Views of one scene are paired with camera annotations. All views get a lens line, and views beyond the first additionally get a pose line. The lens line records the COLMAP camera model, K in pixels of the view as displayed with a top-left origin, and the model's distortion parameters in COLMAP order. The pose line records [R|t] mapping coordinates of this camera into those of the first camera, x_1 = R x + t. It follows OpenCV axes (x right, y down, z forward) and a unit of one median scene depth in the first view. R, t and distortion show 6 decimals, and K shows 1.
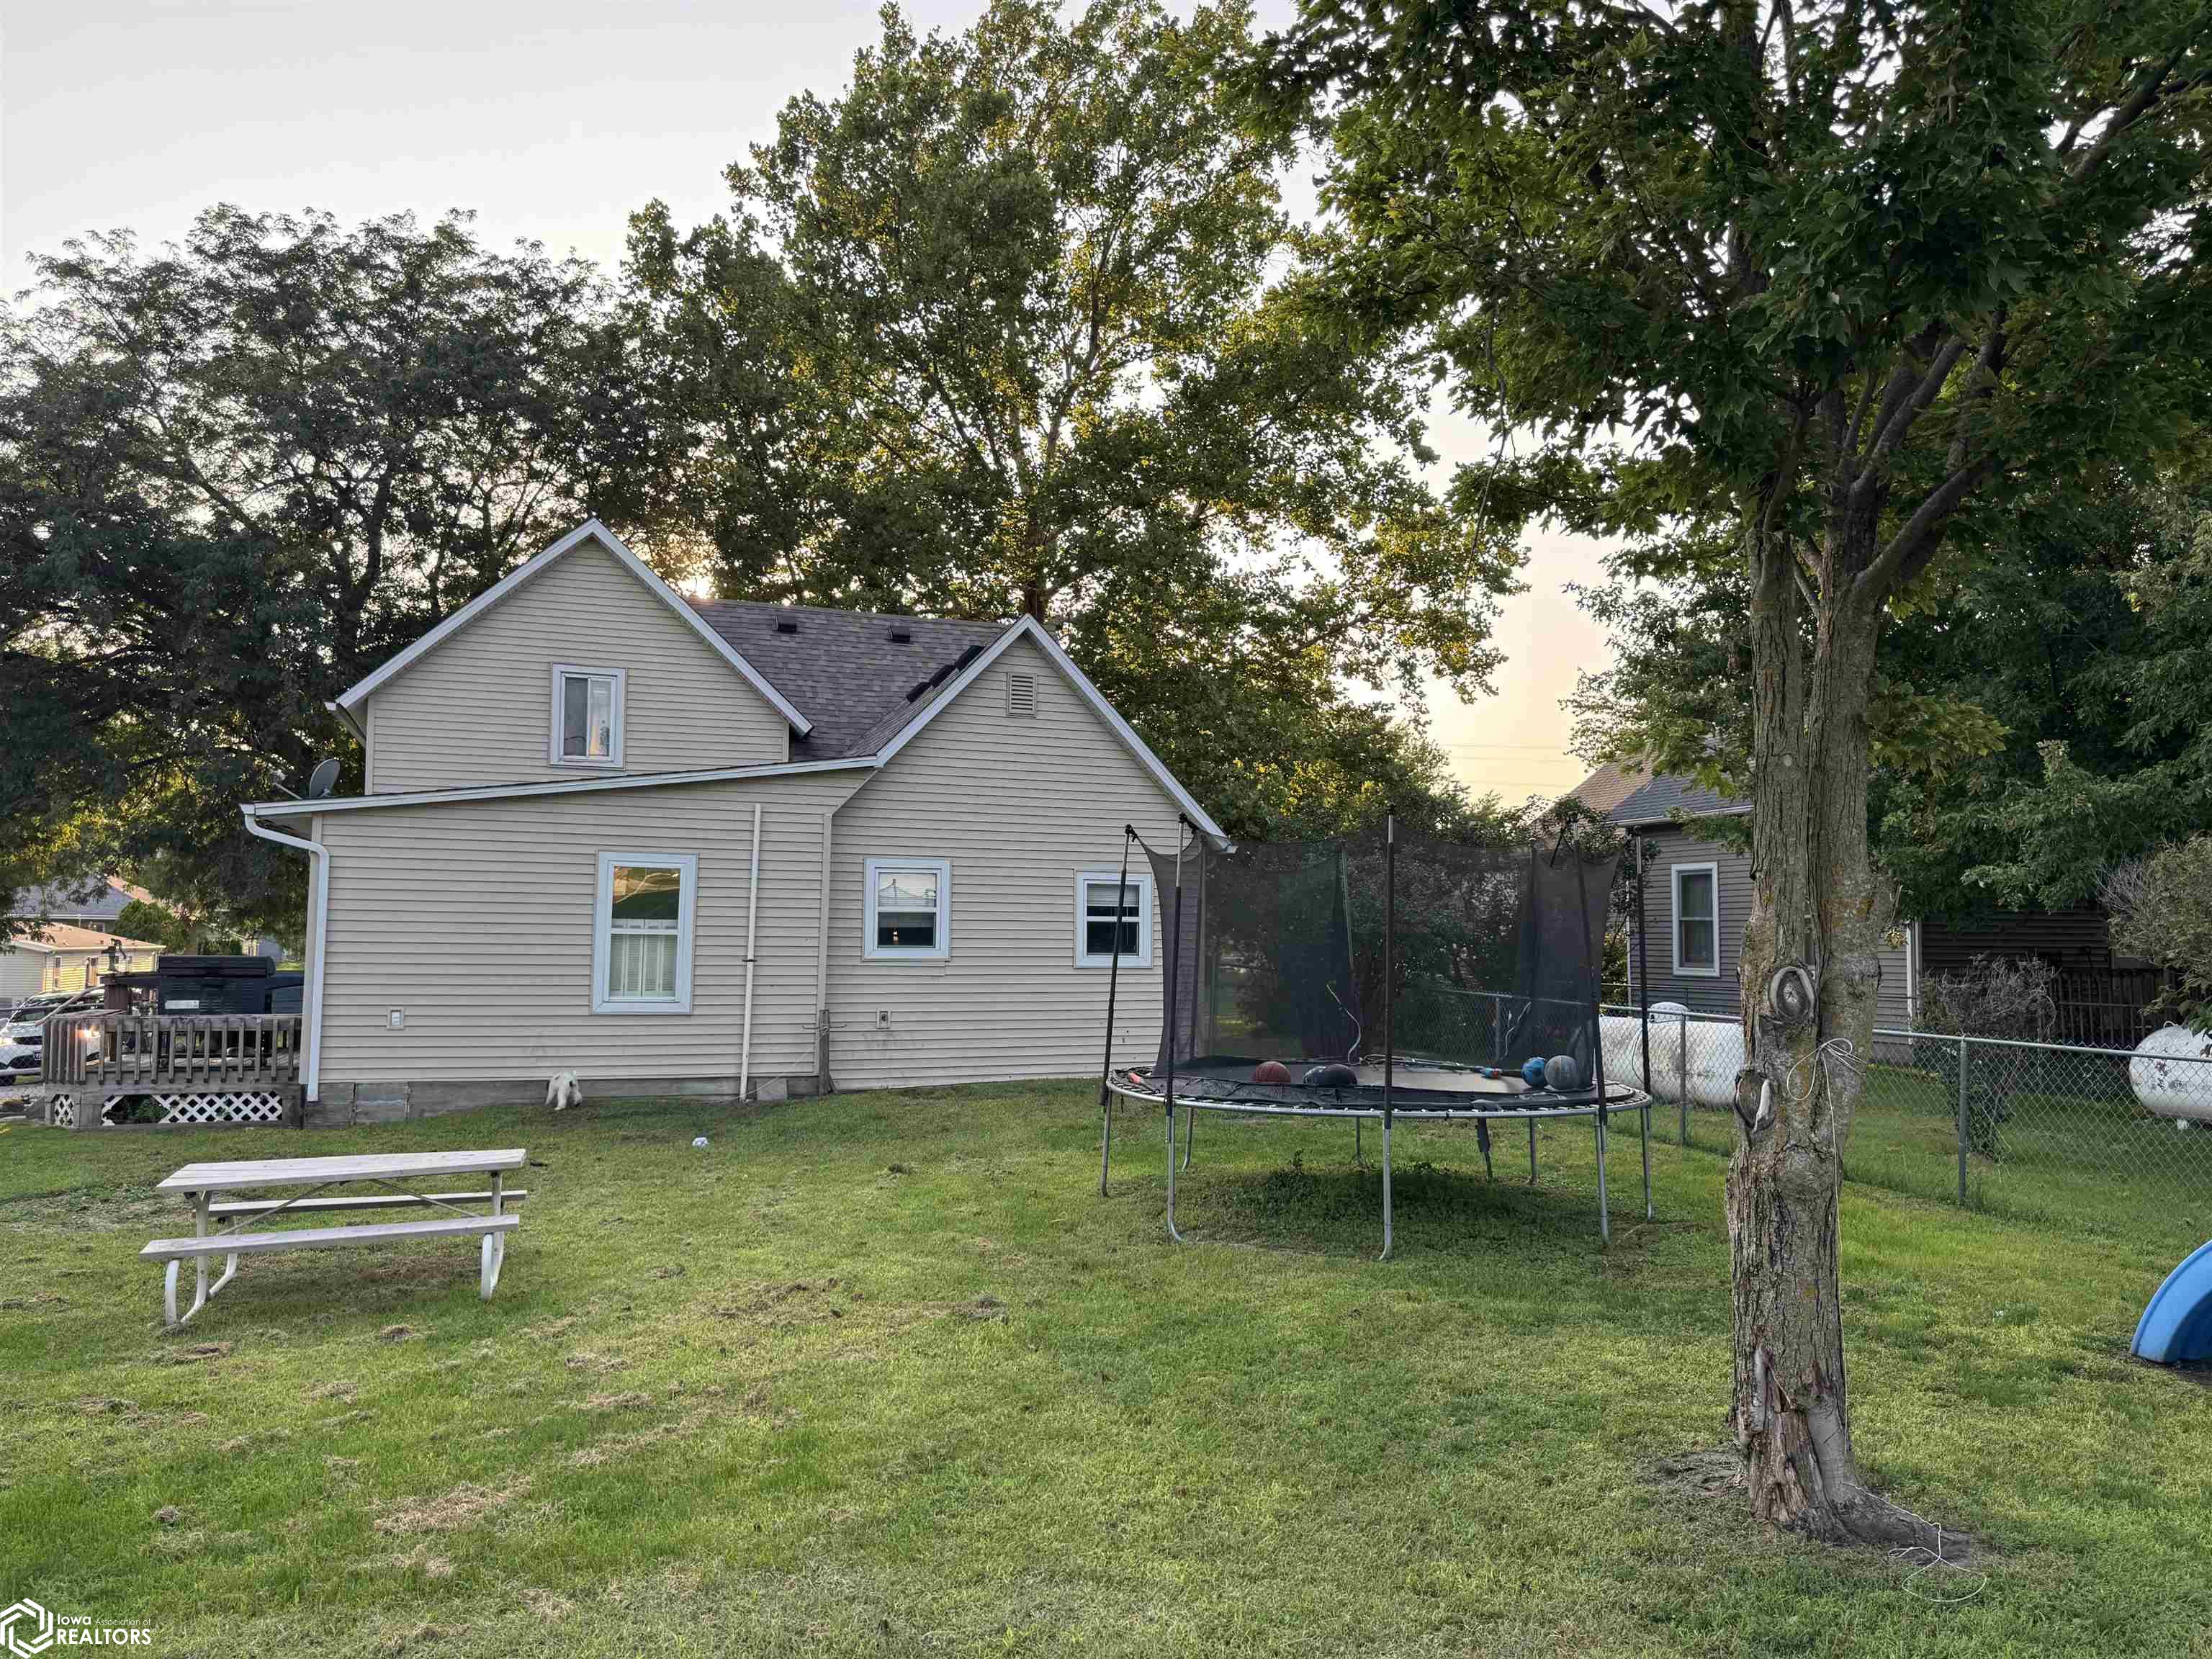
lens RADIAL K [[1549.9, 0, 1109.5], [0, 1549.9, 825.3], [0, 0, 1]] dist [0.006606, -0.016109]
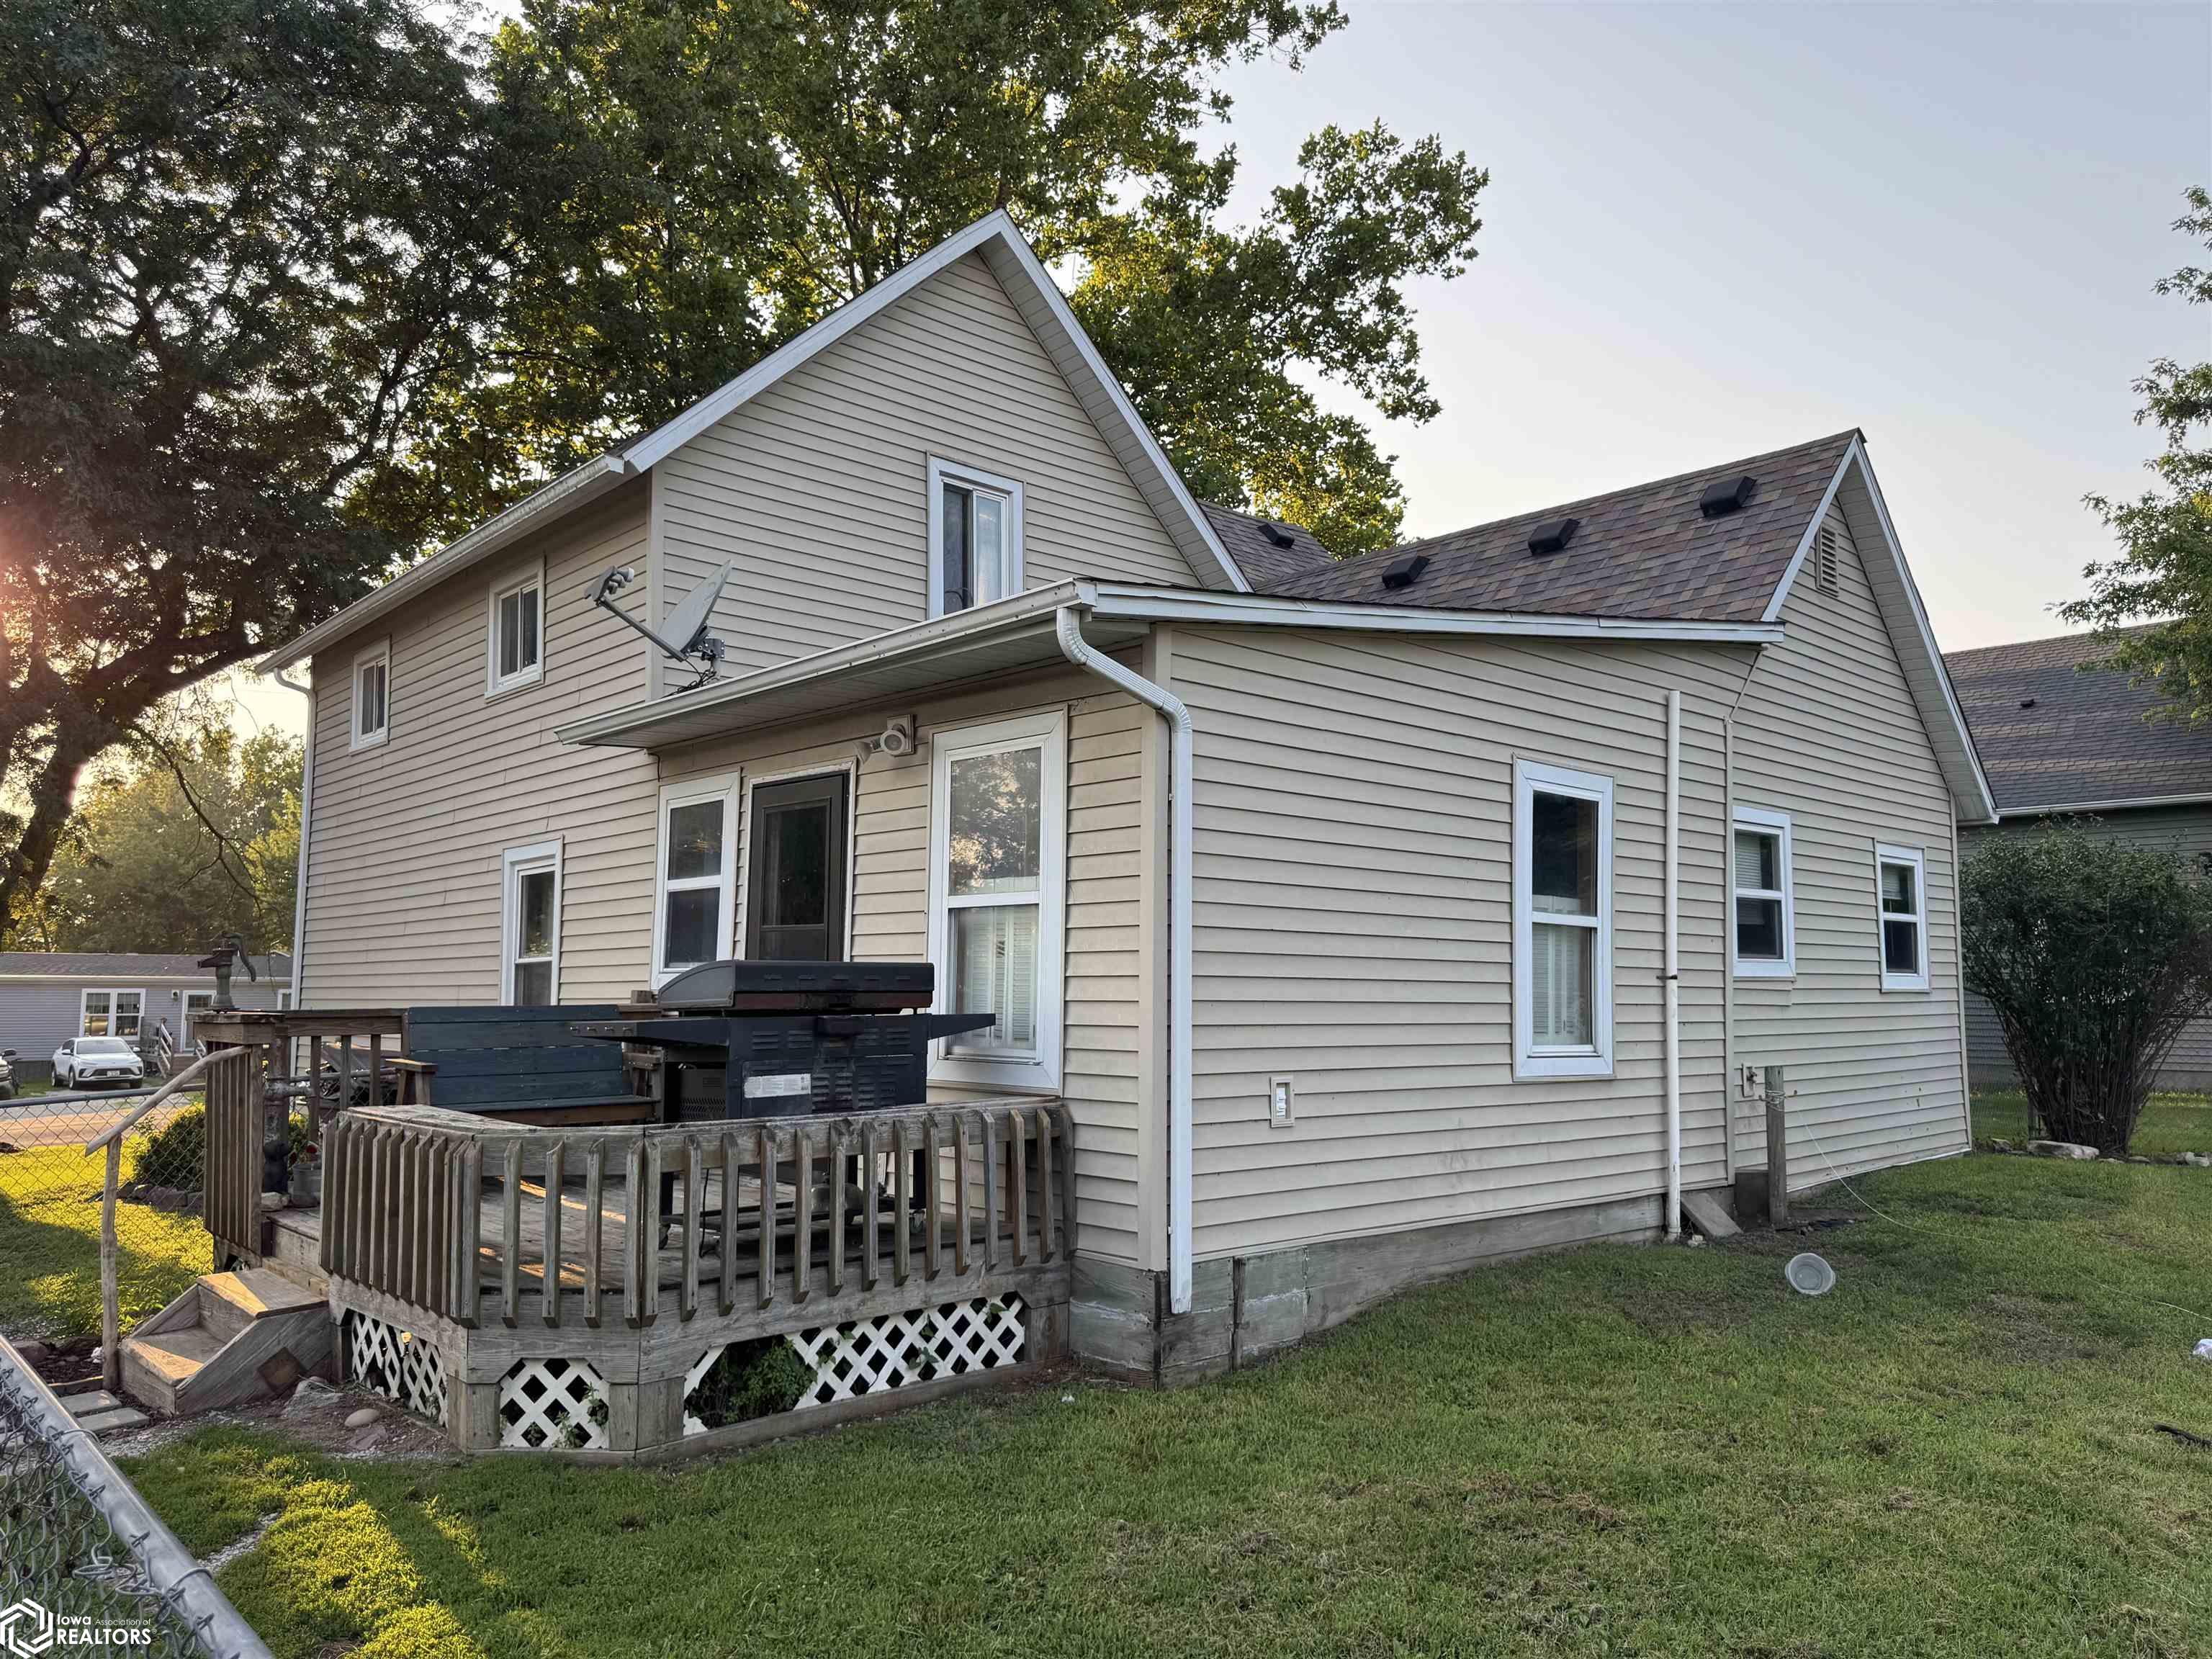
lens RADIAL K [[1549.9, 0, 1106.5], [0, 1549.9, 832.1], [0, 0, 1]] dist [0.006606, -0.016109]
pose [[0.919395, 0.035656, 0.391716, -0.680796], [-0.024753, 0.999154, -0.032849, 0.063612], [-0.392555, 0.020505, 0.919500, 0.614415]]
